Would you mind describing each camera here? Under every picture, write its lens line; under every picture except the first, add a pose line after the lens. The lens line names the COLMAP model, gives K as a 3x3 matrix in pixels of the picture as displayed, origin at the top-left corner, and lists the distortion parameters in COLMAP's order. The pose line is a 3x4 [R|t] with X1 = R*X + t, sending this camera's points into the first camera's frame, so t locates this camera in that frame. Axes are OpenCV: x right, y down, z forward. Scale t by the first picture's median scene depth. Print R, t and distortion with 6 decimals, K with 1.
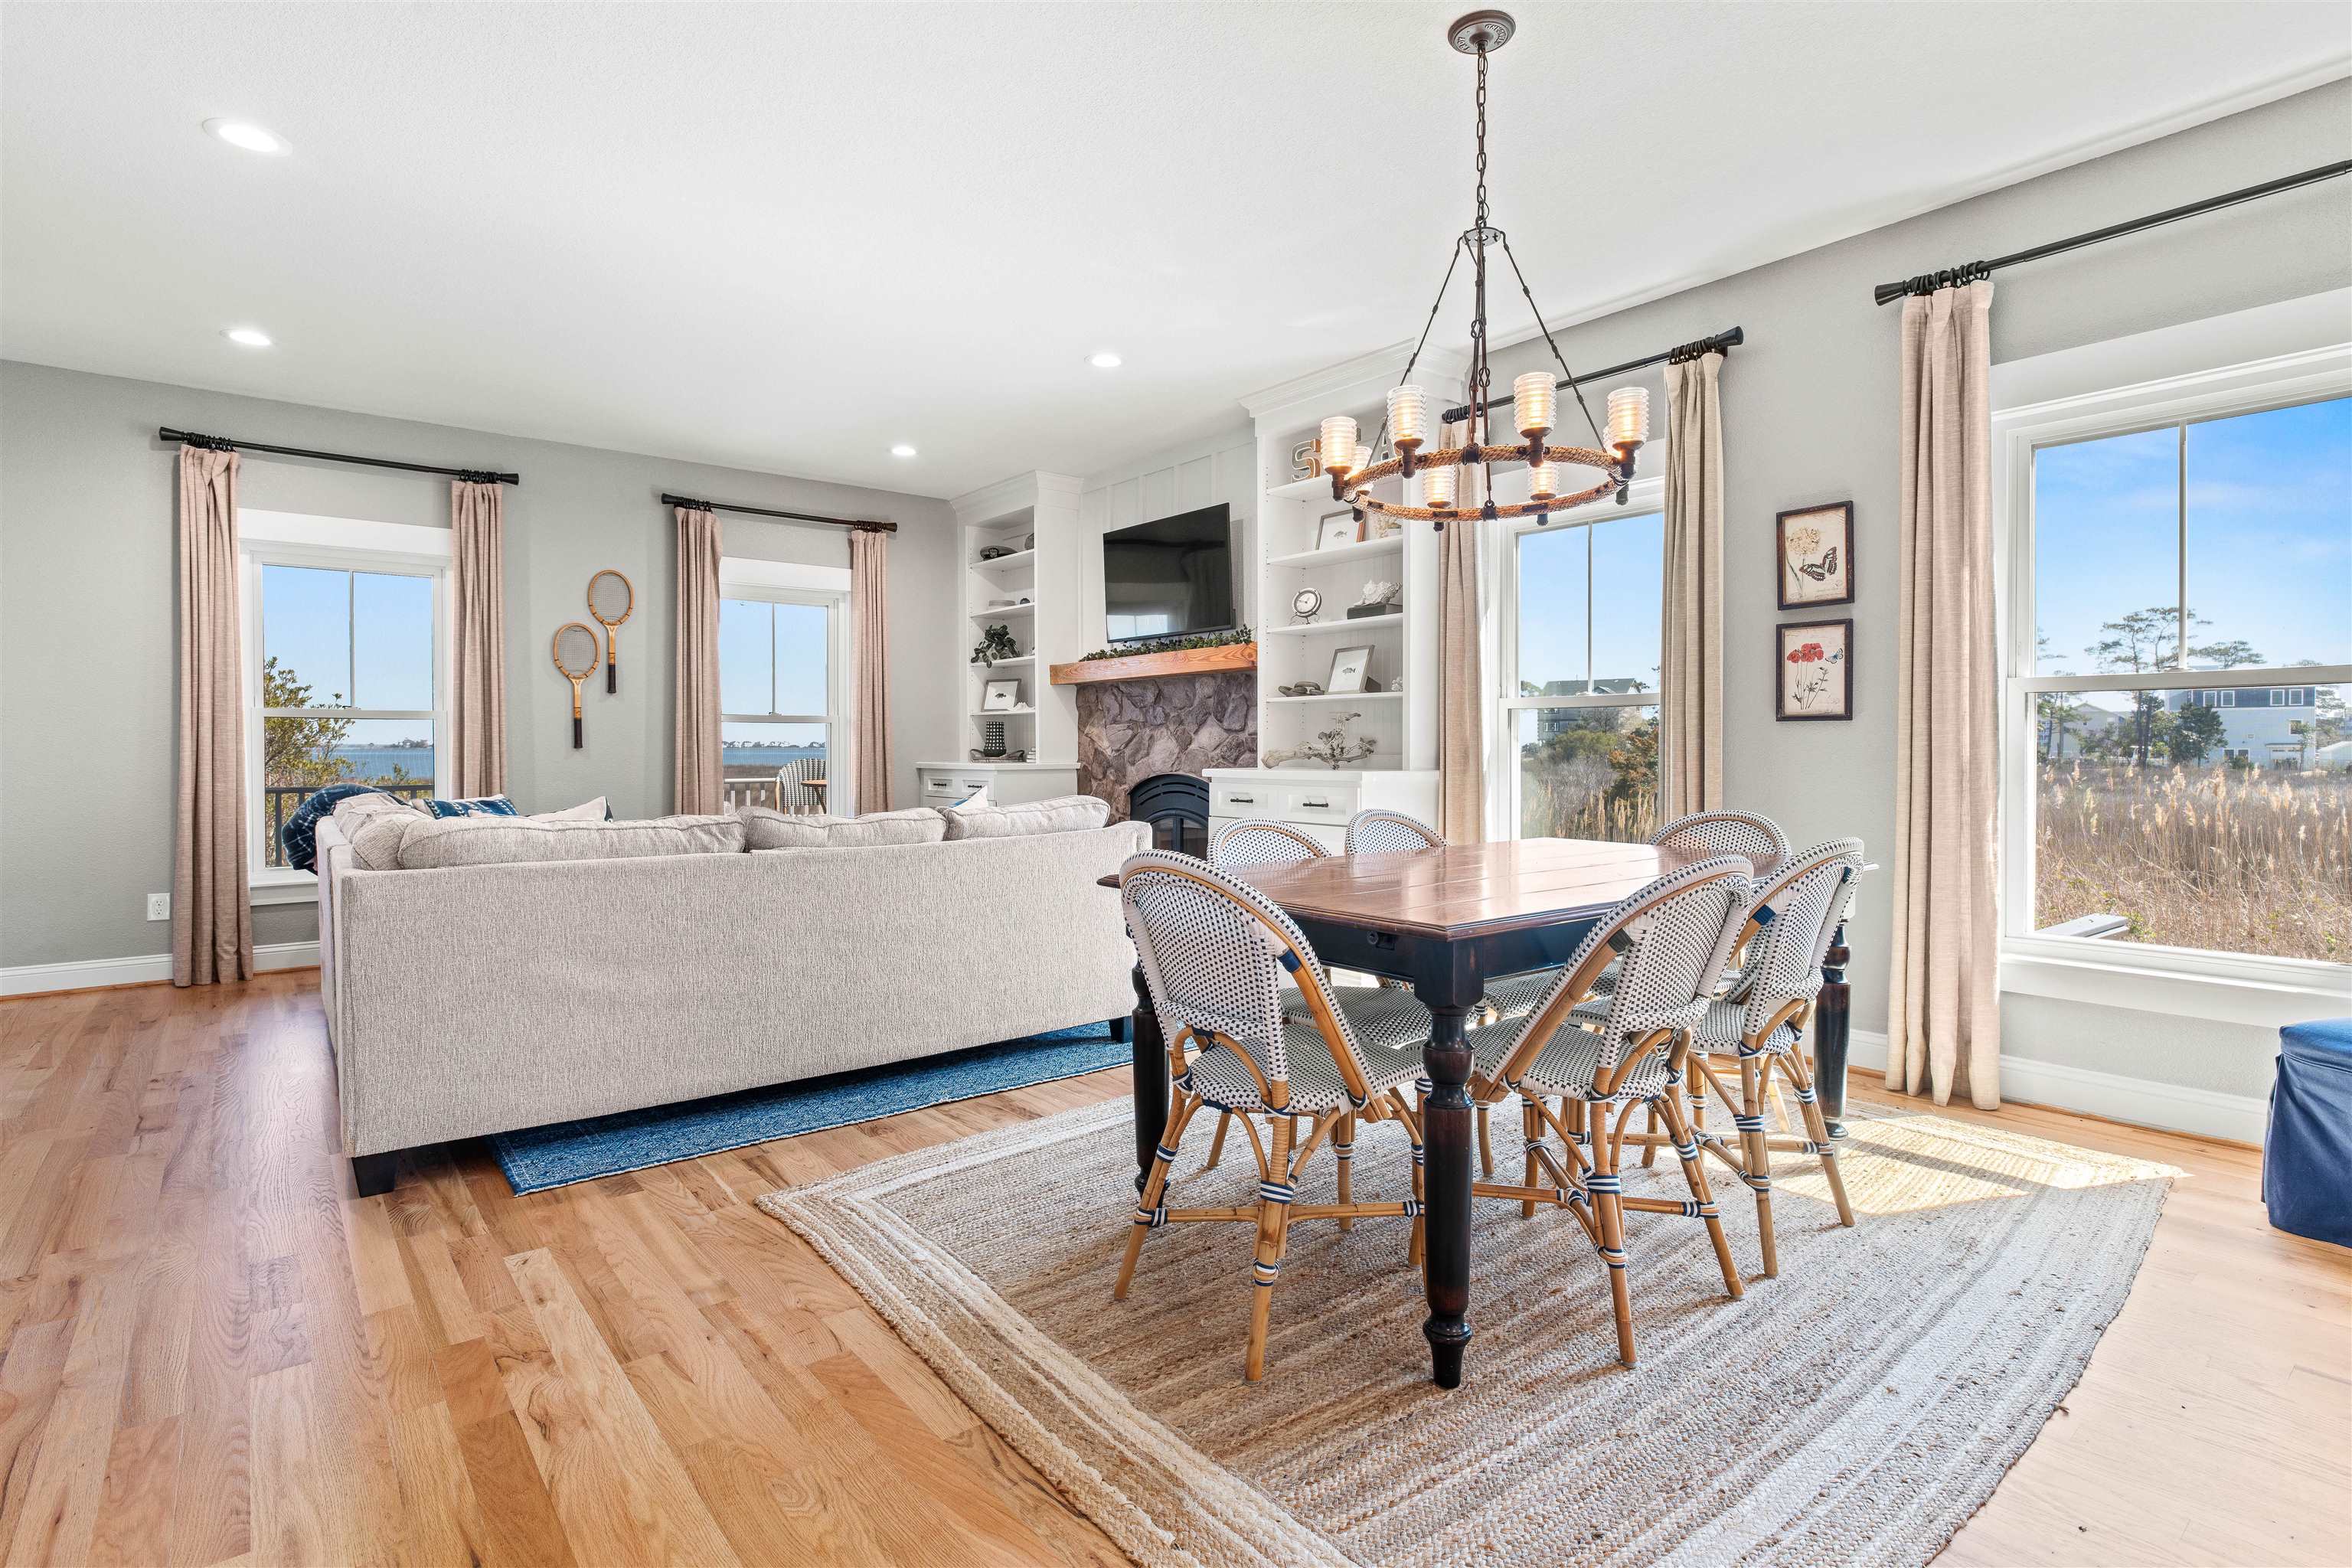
lens RADIAL K [[1144.6, 0, 1190.8], [0, 1144.6, 765.9], [0, 0, 1]] dist [-0.001519, -0.000079]
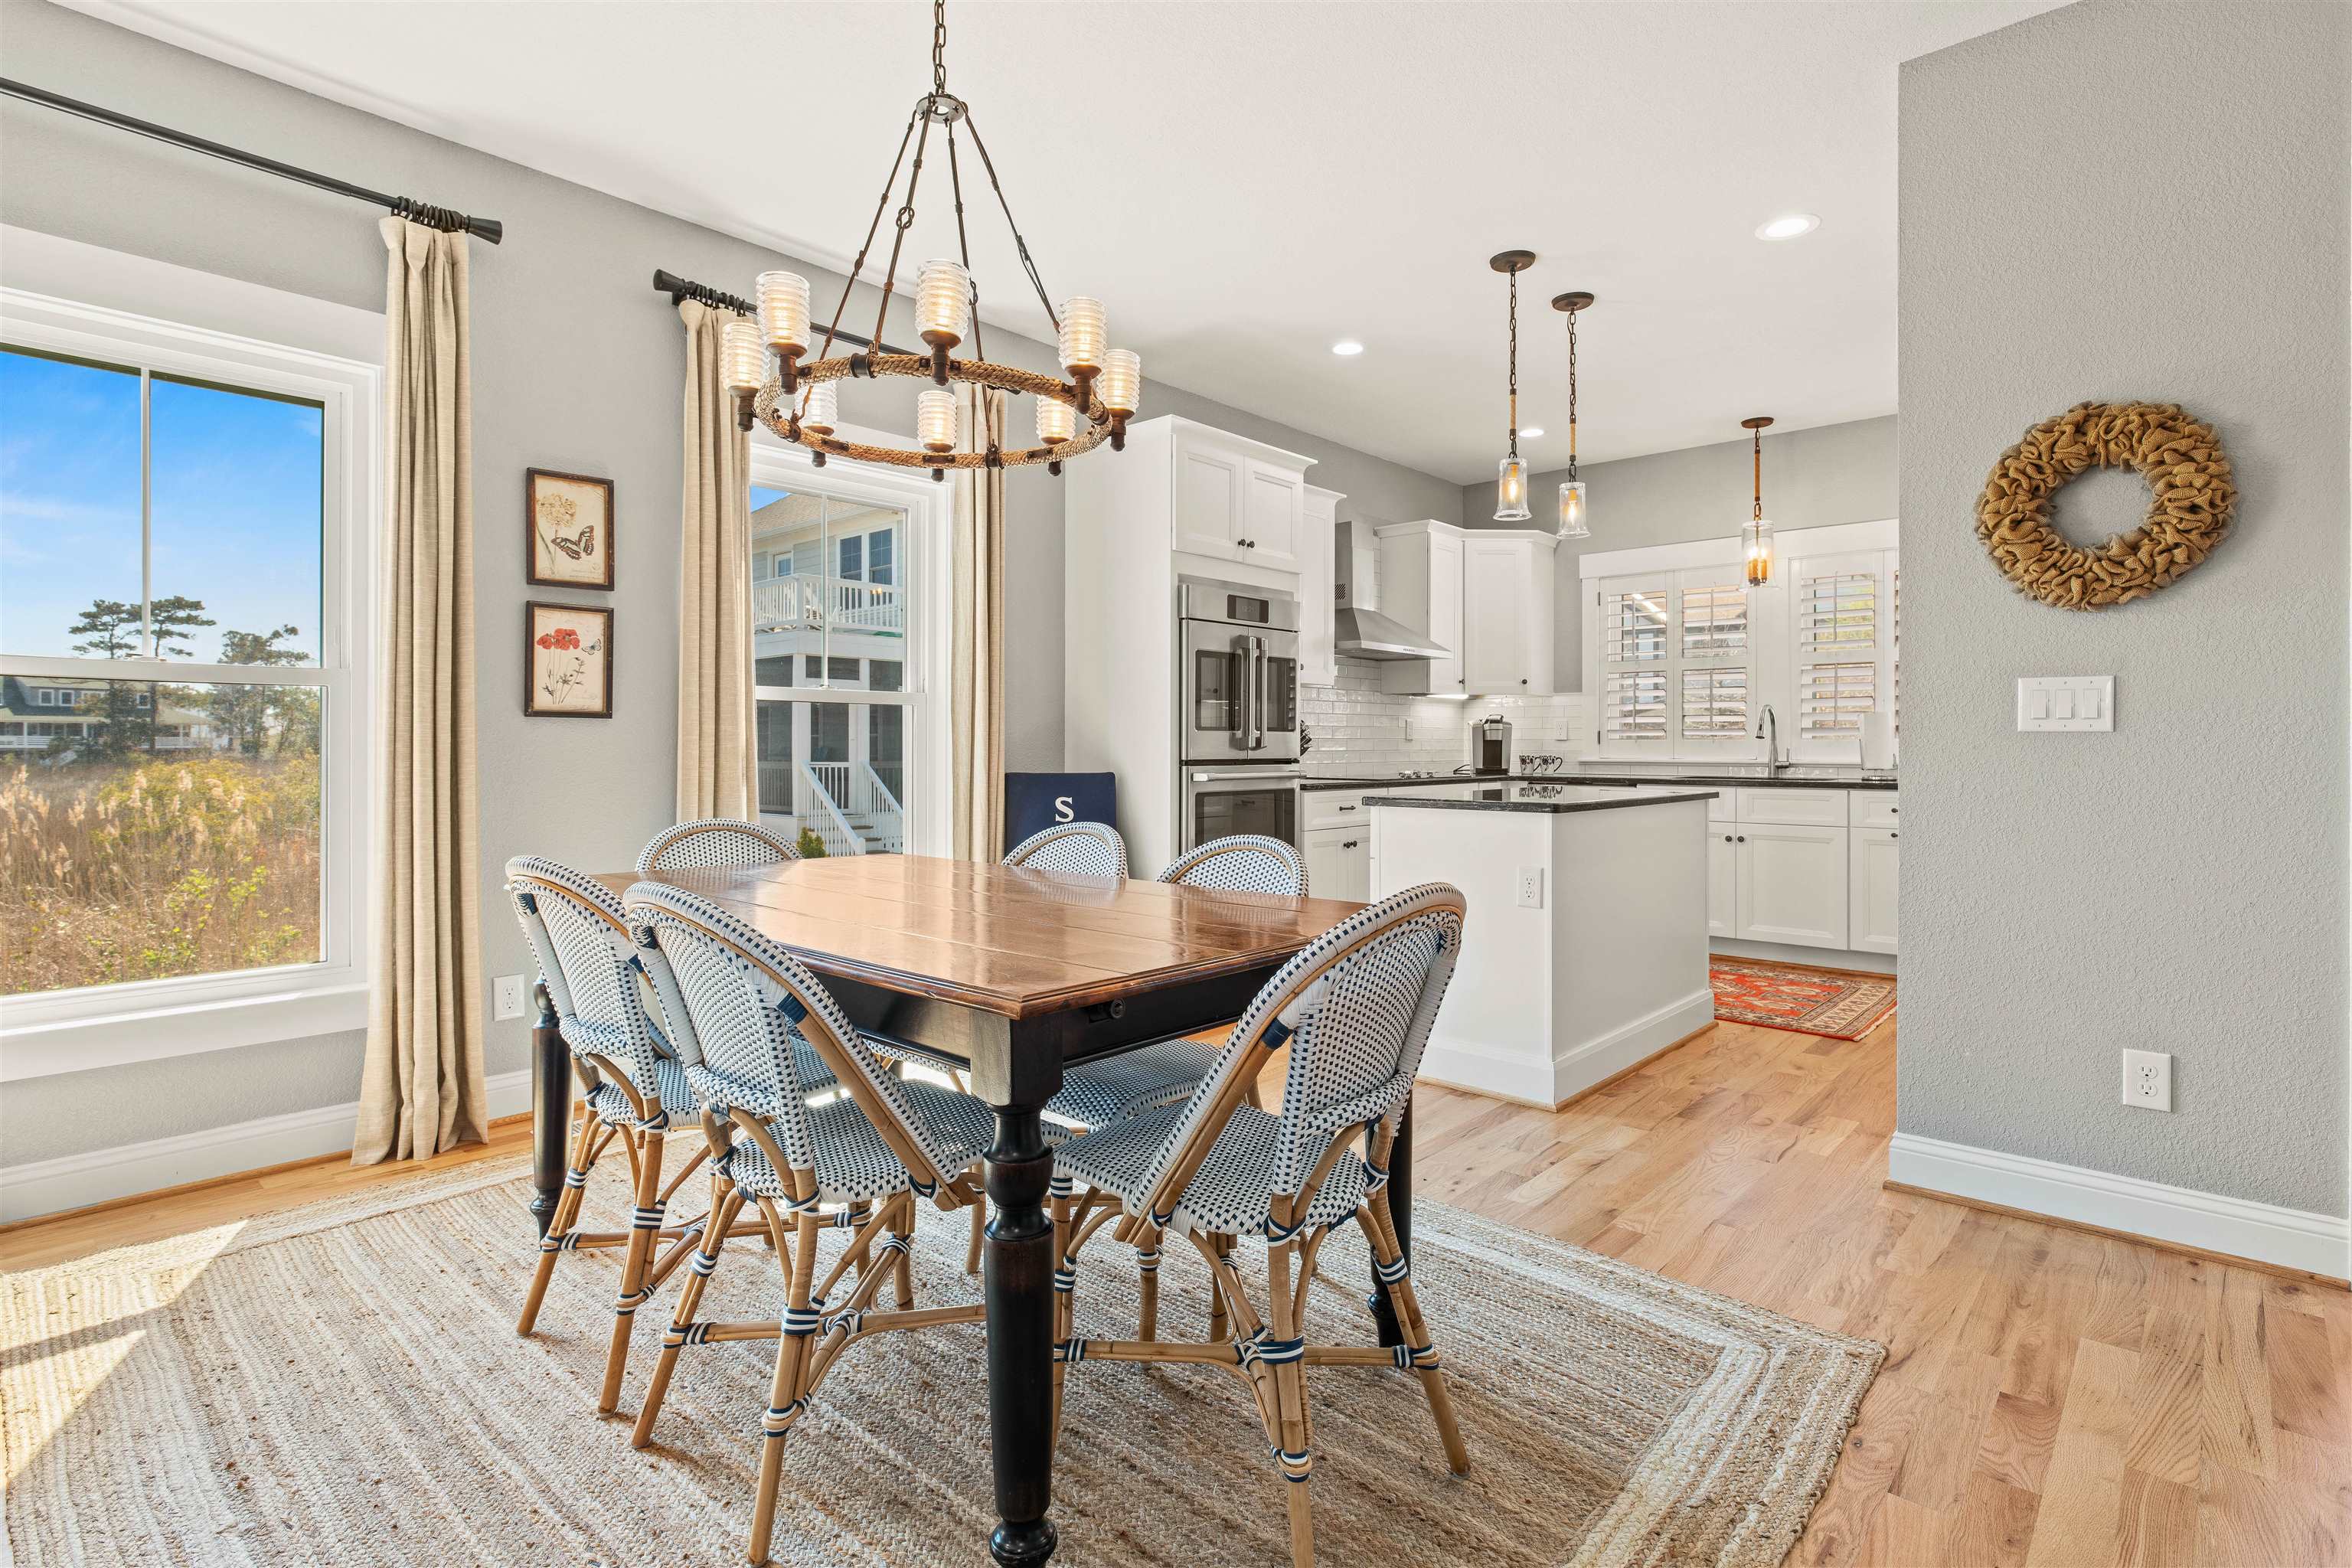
lens RADIAL K [[1141.0, 0, 1185.3], [0, 1141.0, 744.4], [0, 0, 1]] dist [-0.001233, 0.000054]
pose [[-0.142406, 0.001501, 0.989807, -0.393440], [0.020388, 0.999791, 0.001417, -0.010601], [-0.989598, 0.020382, -0.142407, 0.668694]]
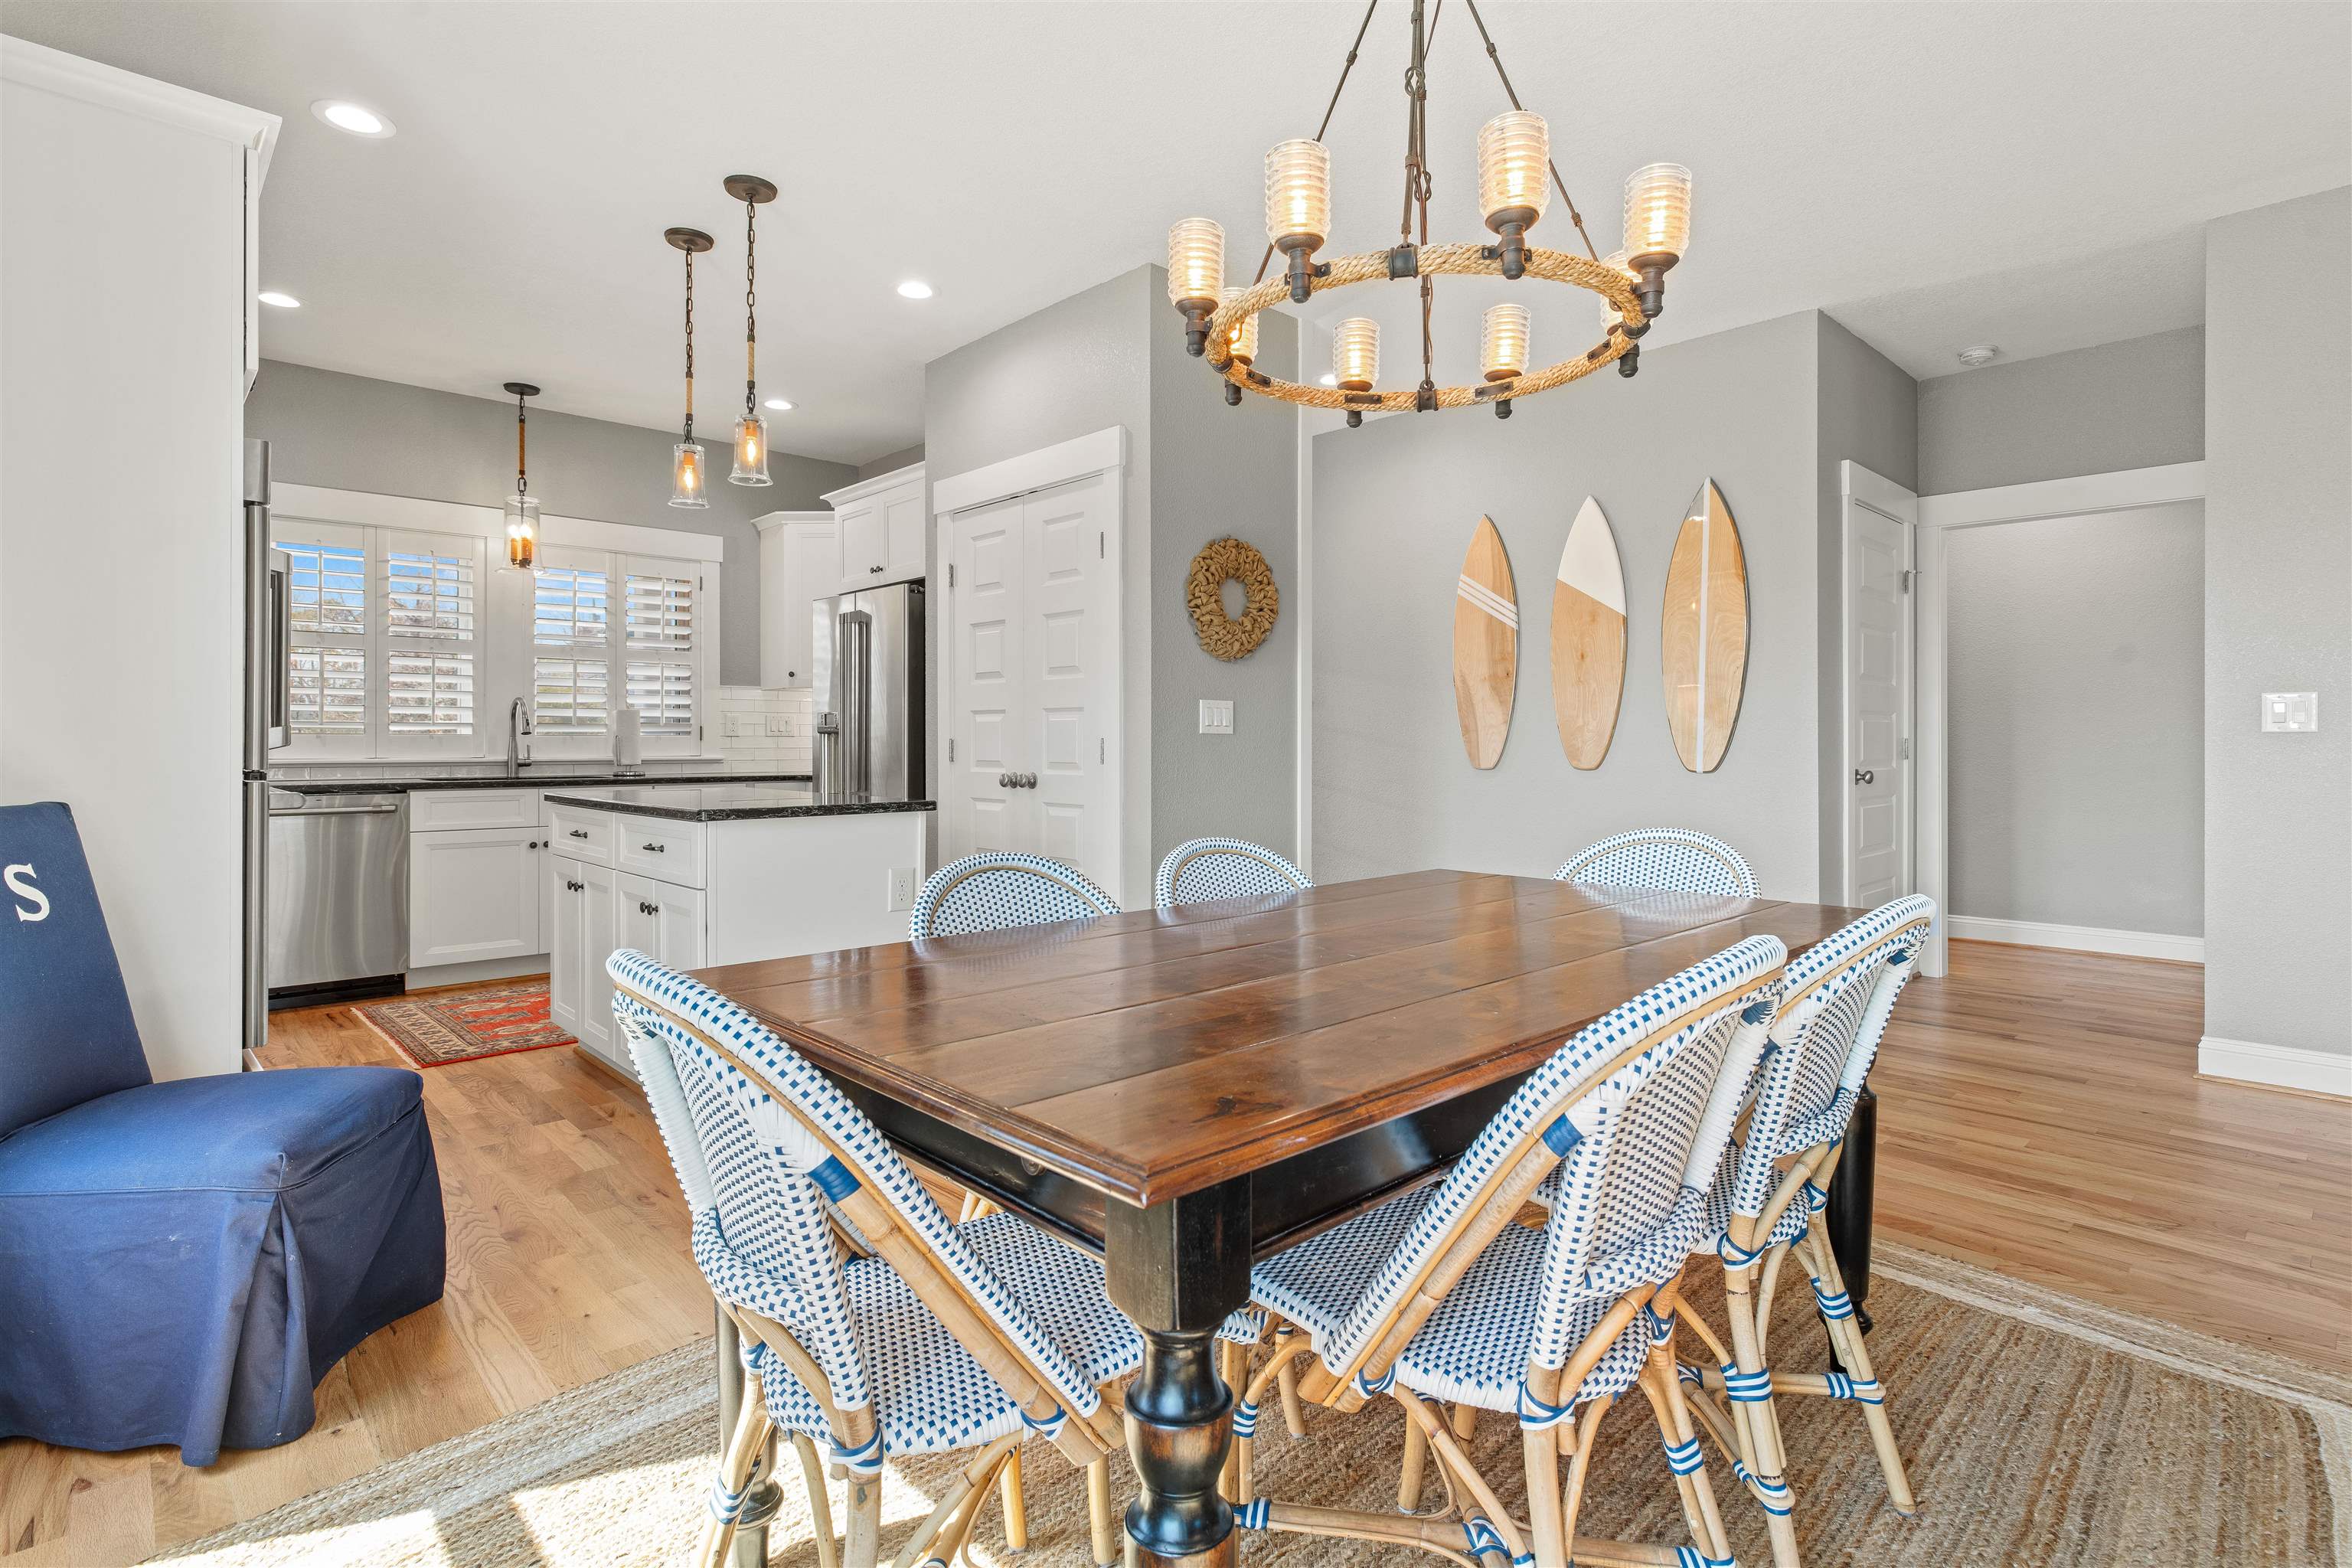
lens RADIAL K [[1141.0, 0, 1185.3], [0, 1141.0, 744.4], [0, 0, 1]] dist [-0.001233, 0.000054]
pose [[-0.997528, 0.000239, -0.070274, 0.304453], [-0.001178, 0.999797, 0.020121, -0.017704], [0.070265, 0.020154, -0.997325, 1.149979]]
